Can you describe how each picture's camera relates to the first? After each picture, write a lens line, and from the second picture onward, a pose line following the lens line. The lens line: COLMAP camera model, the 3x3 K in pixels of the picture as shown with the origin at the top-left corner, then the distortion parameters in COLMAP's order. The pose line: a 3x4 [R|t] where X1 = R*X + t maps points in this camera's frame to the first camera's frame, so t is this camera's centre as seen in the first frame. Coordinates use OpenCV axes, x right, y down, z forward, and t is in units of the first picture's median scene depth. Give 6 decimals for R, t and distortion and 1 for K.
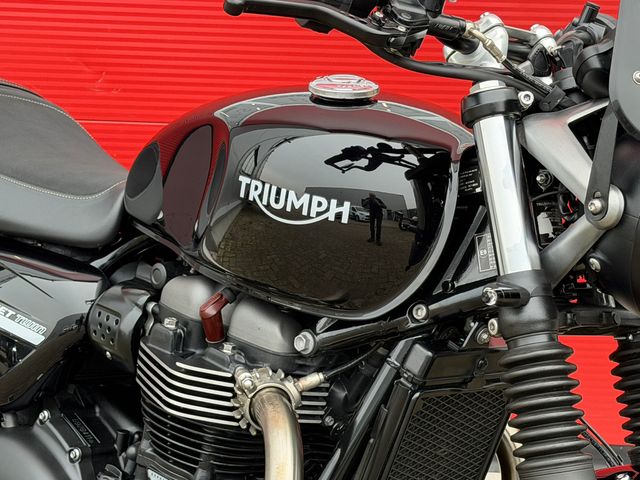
lens RADIAL K [[1495.8, 0, 331.1], [0, 1495.8, 252.7], [0, 0, 1]] dist [0.140876, 0.000000]
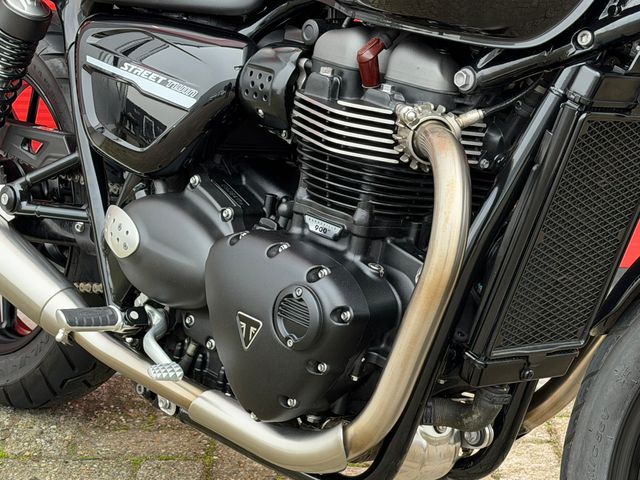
lens RADIAL K [[1495.8, 0, 317.3], [0, 1495.8, 254.7], [0, 0, 1]] dist [0.140876, 0.000000]
pose [[0.999190, -0.002873, -0.040143, -0.076489], [0.004675, 0.998983, 0.044856, 0.132152], [0.039973, -0.045007, 0.998187, -0.026101]]
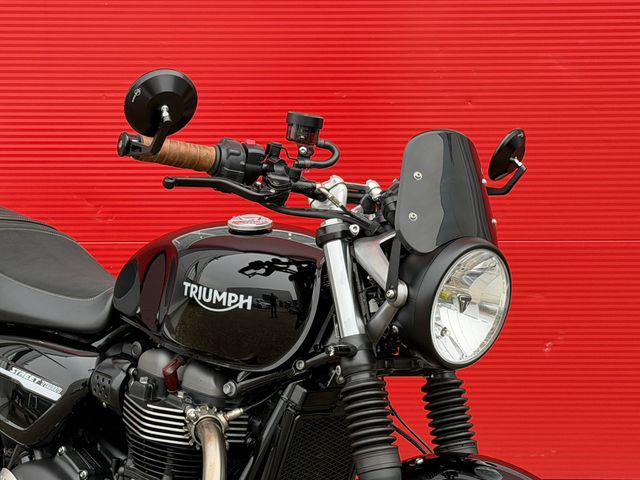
lens RADIAL K [[1495.8, 0, 321.2], [0, 1495.8, 258.2], [0, 0, 1]] dist [0.140876, 0.000000]
pose [[0.999380, -0.032603, -0.013298, 0.100271], [0.031725, 0.997595, -0.061620, 0.024082], [0.015275, 0.061160, 0.998011, -0.540511]]
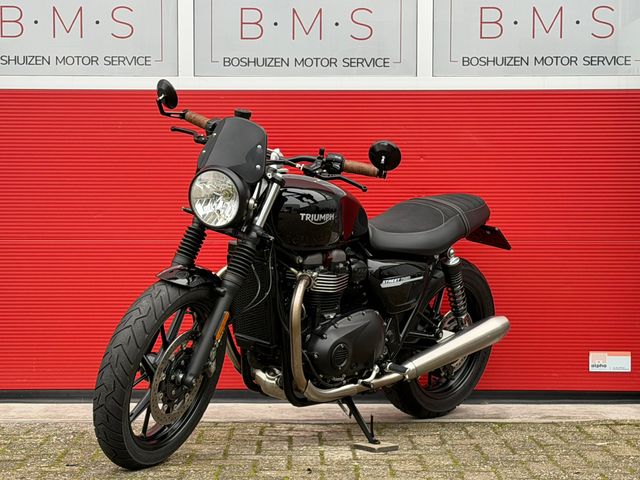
lens RADIAL K [[1495.8, 0, 316.5], [0, 1495.8, 241.2], [0, 0, 1]] dist [0.140876, 0.000000]
pose [[0.999052, -0.031079, -0.030471, 0.139742], [0.022886, 0.970596, -0.239623, 0.779094], [0.037022, 0.238698, 0.970388, -1.995429]]
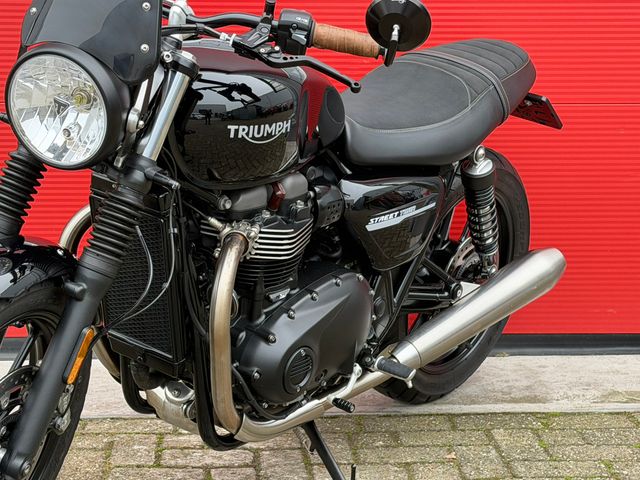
lens RADIAL K [[1495.8, 0, 311.3], [0, 1495.8, 250.9], [0, 0, 1]] dist [0.140876, 0.000000]
pose [[0.999038, -0.031822, 0.030180, 0.052032], [0.033230, 0.998325, -0.047364, 0.206786], [-0.028623, 0.048321, 0.998422, -0.643745]]
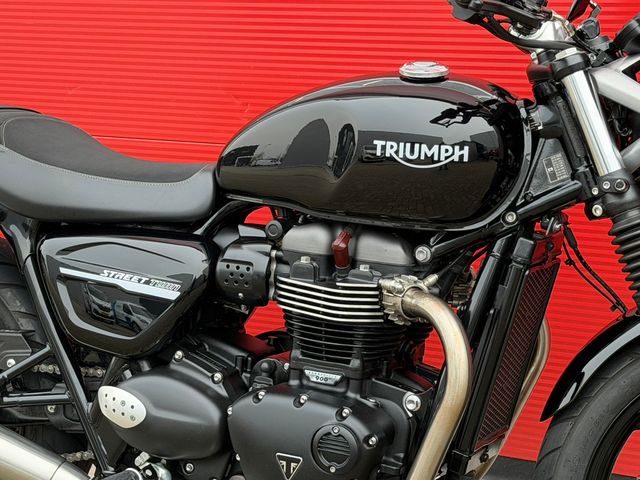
lens RADIAL K [[1495.8, 0, 321.9], [0, 1495.8, 241.9], [0, 0, 1]] dist [0.140876, 0.000000]
pose [[0.934292, -0.147910, 0.324378, -0.554709], [0.149662, 0.988541, 0.019688, 0.007068], [-0.323573, 0.030153, 0.945723, -0.291994]]
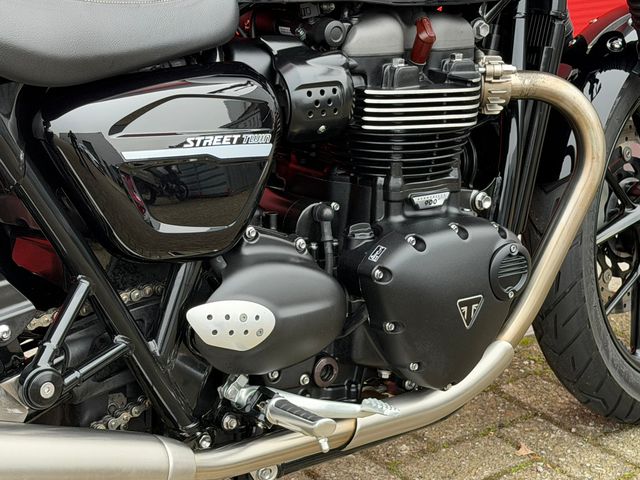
lens RADIAL K [[1495.8, 0, 314.1], [0, 1495.8, 240.3], [0, 0, 1]] dist [0.140876, 0.000000]
pose [[0.107164, -0.404999, 0.908015, -1.186411], [0.171199, 0.907150, 0.384408, -0.270493], [-0.979391, 0.114257, 0.166549, 0.943799]]
